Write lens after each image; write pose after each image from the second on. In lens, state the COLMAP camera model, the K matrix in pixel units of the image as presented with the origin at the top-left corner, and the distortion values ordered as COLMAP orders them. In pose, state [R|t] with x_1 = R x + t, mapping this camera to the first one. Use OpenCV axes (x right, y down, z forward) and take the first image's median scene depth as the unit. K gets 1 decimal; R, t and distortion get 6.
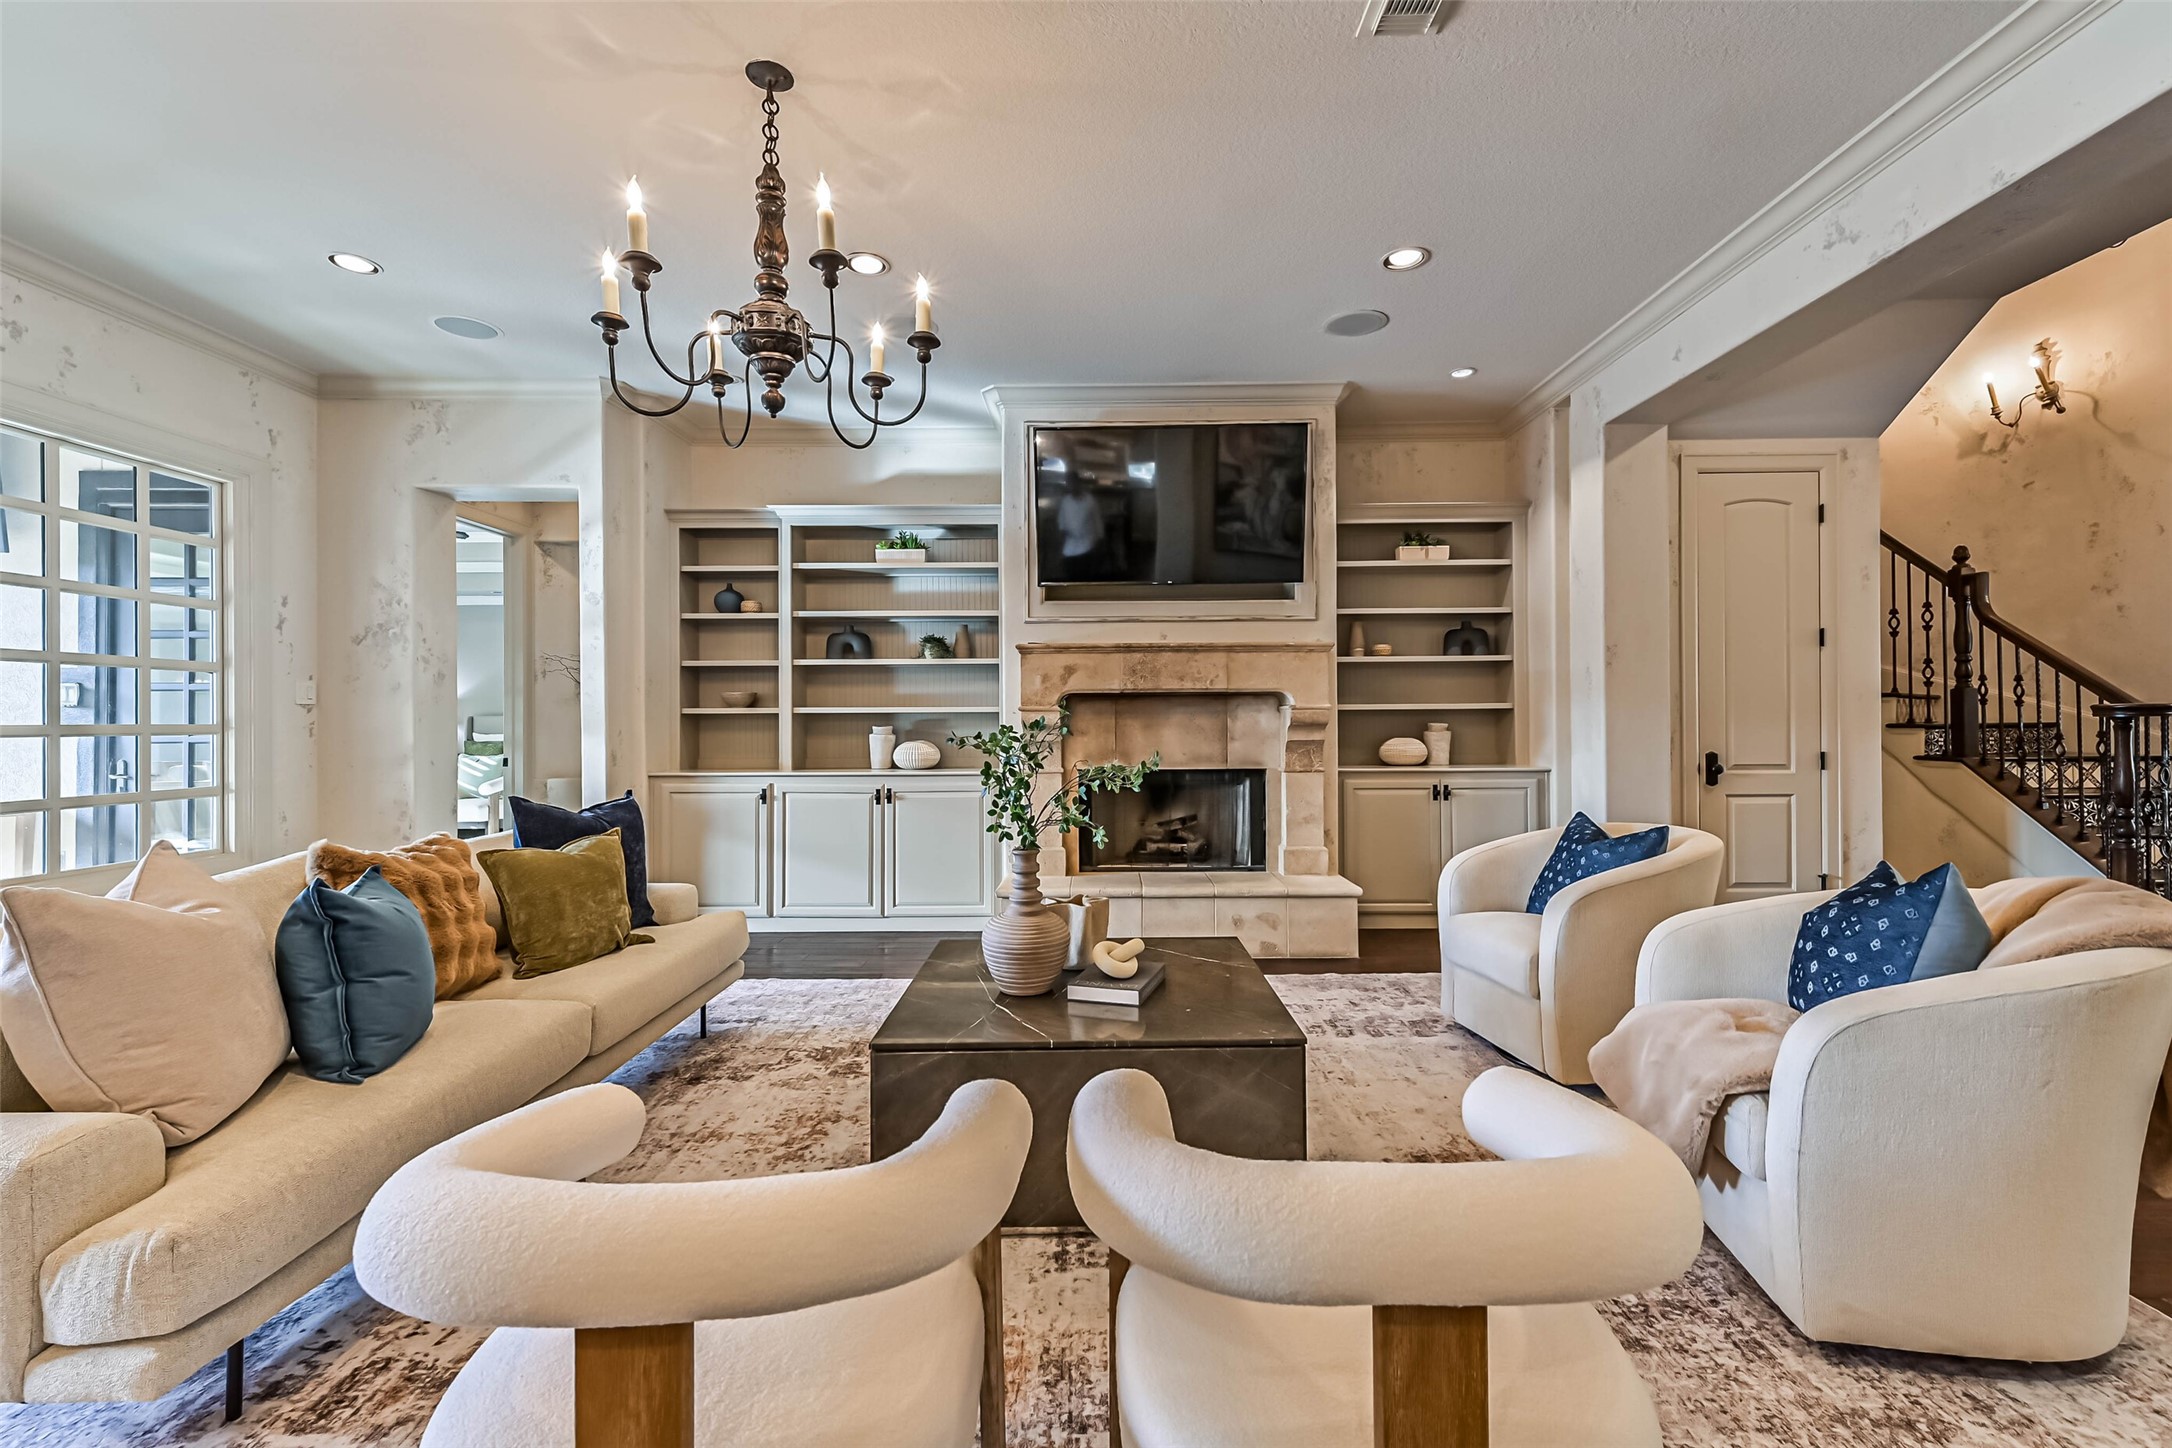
lens RADIAL K [[921.2, 0, 1094.4], [0, 921.2, 717.0], [0, 0, 1]] dist [0.018474, -0.004647]
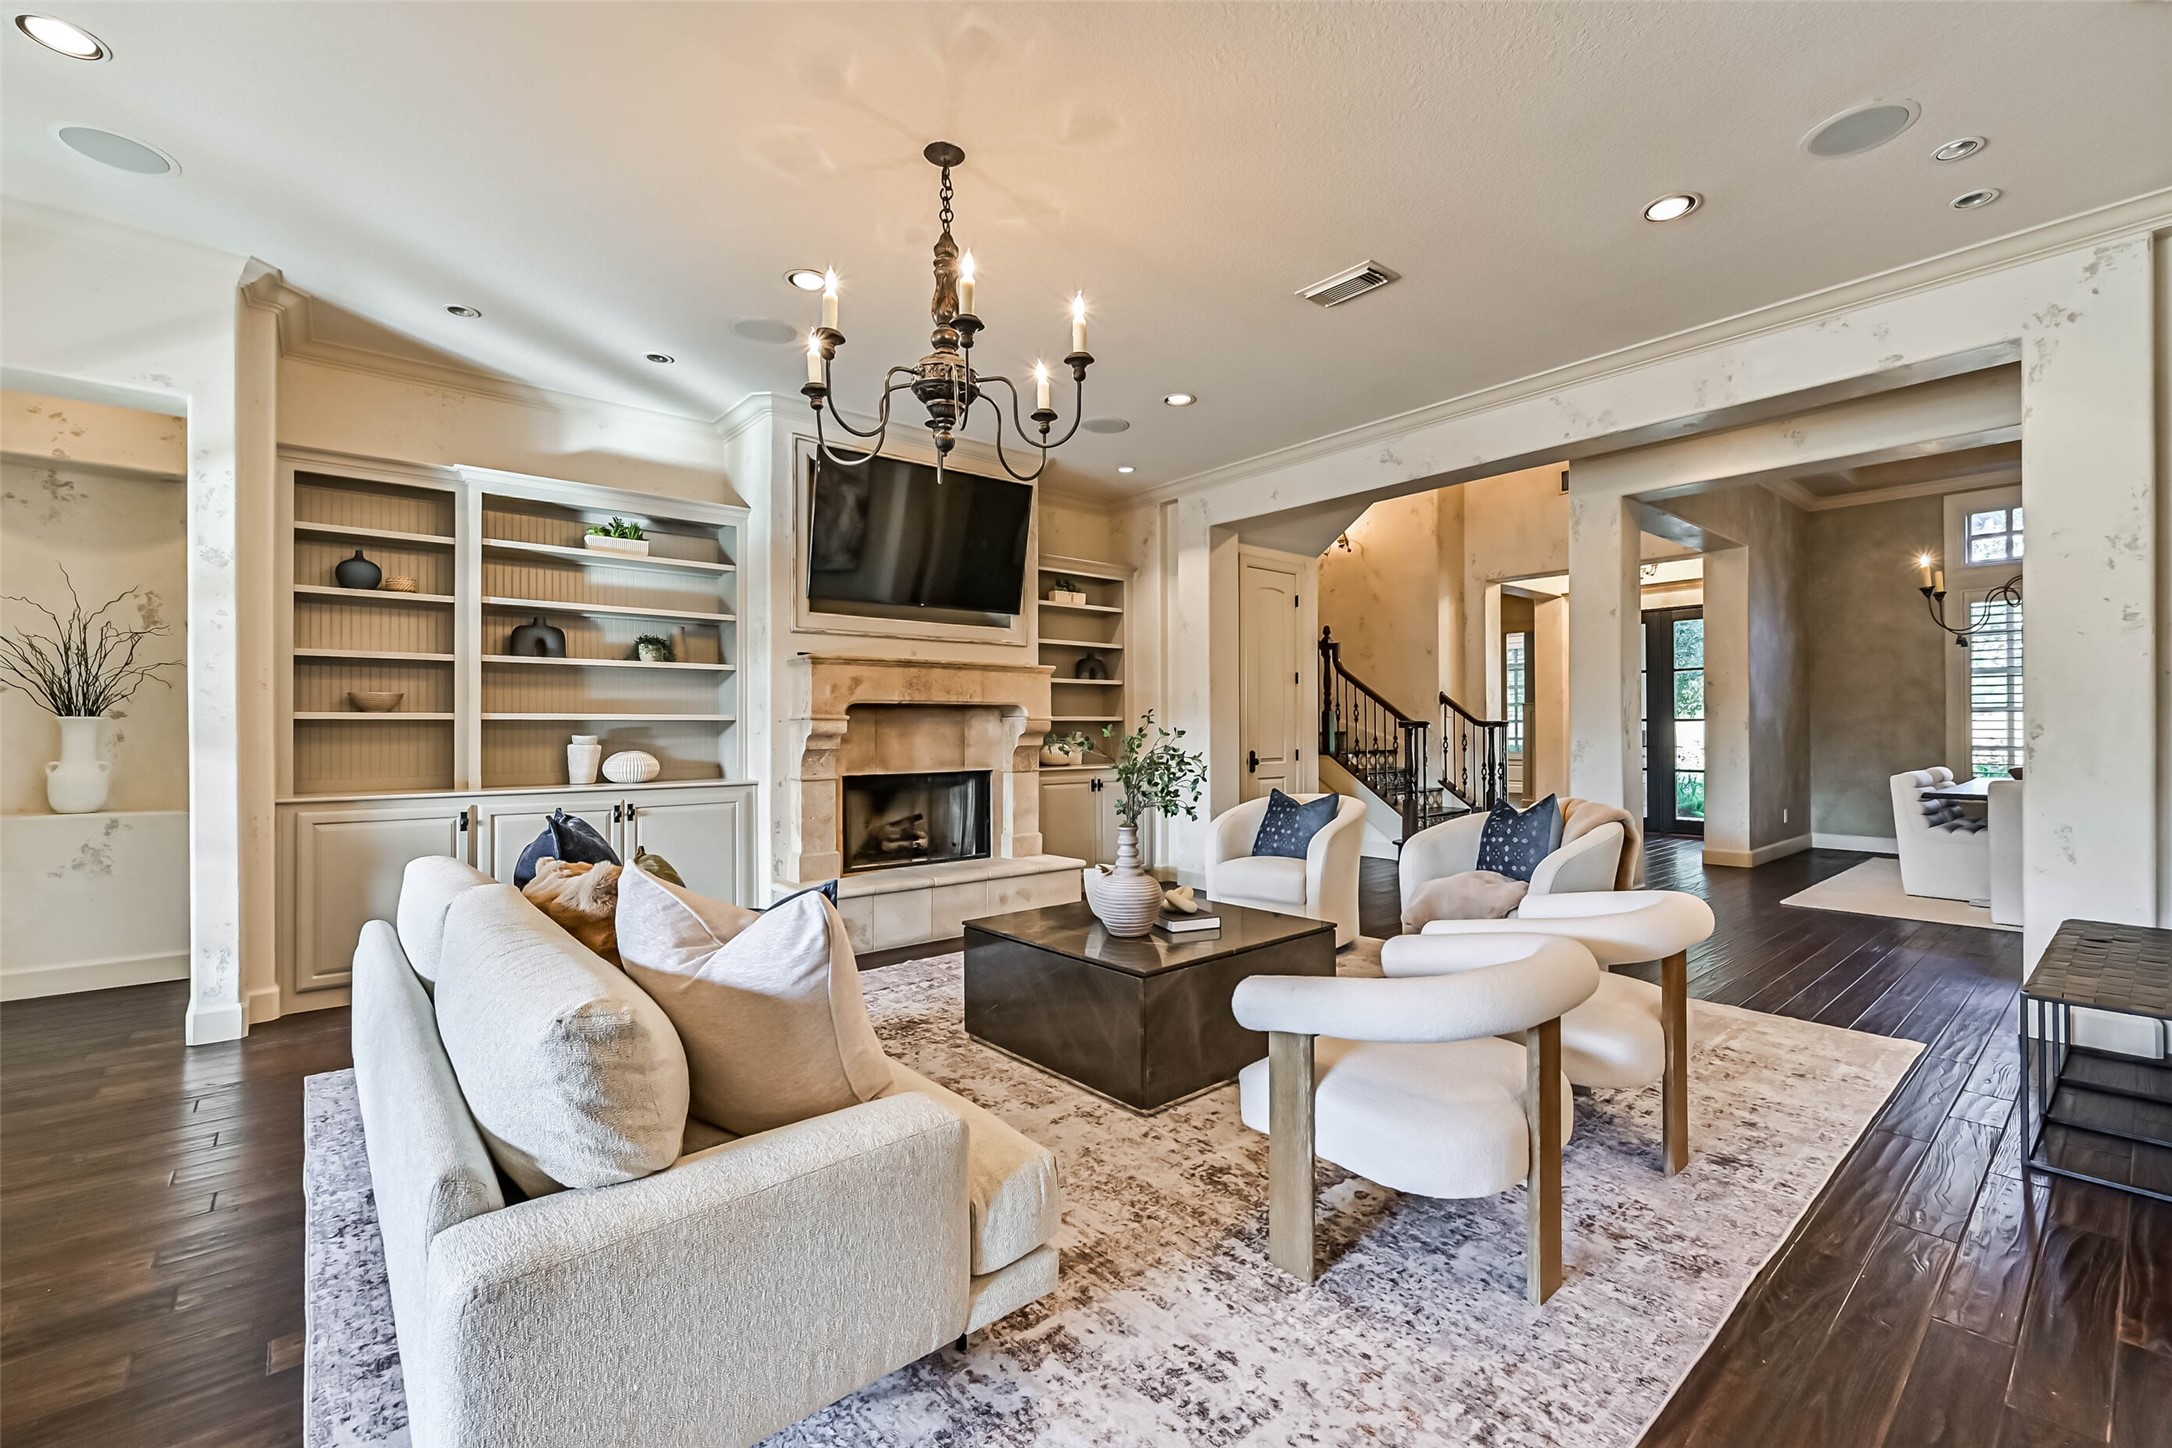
lens RADIAL K [[921.6, 0, 1095.3], [0, 921.6, 721.8], [0, 0, 1]] dist [-0.001669, -0.000334]
pose [[0.759602, 0.007062, 0.650349, -0.466659], [-0.002715, 0.999967, -0.007686, 0.002830], [-0.650382, 0.004073, 0.759596, 0.018272]]
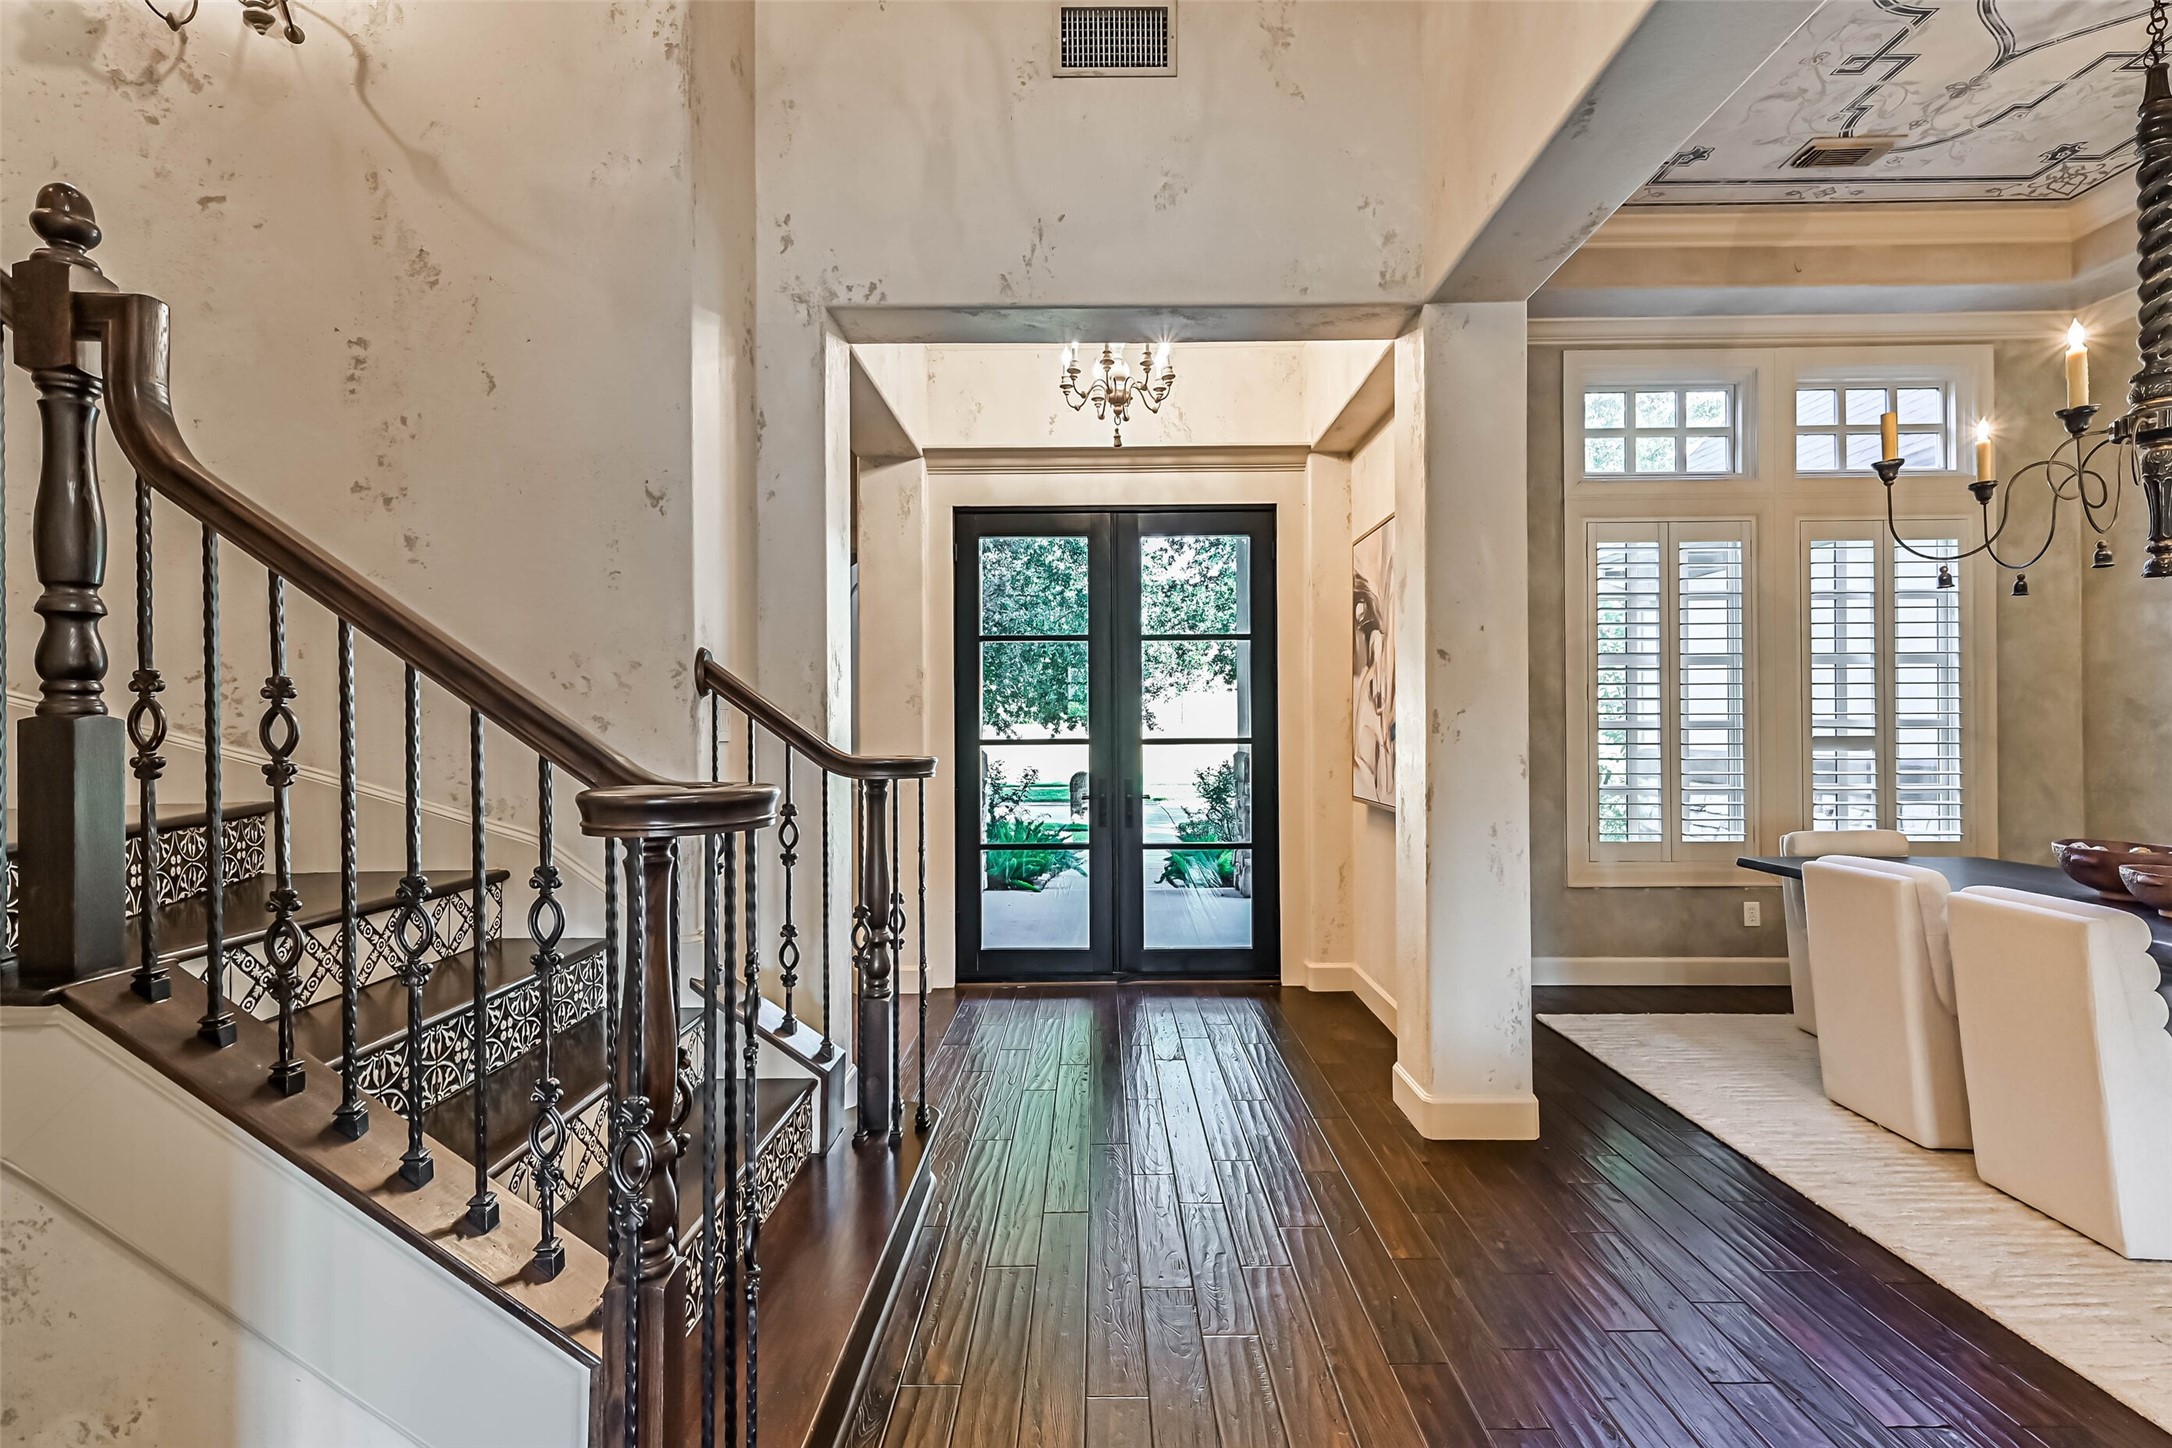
lens RADIAL K [[1024.1, 0, 1094.7], [0, 1024.1, 722.4], [0, 0, 1]] dist [0.023965, -0.007376]
pose [[-0.000145, 0.010256, 0.999947, 0.645901], [-0.000180, 0.999947, -0.010256, -0.026905], [-1.000000, -0.000181, -0.000143, 0.720611]]
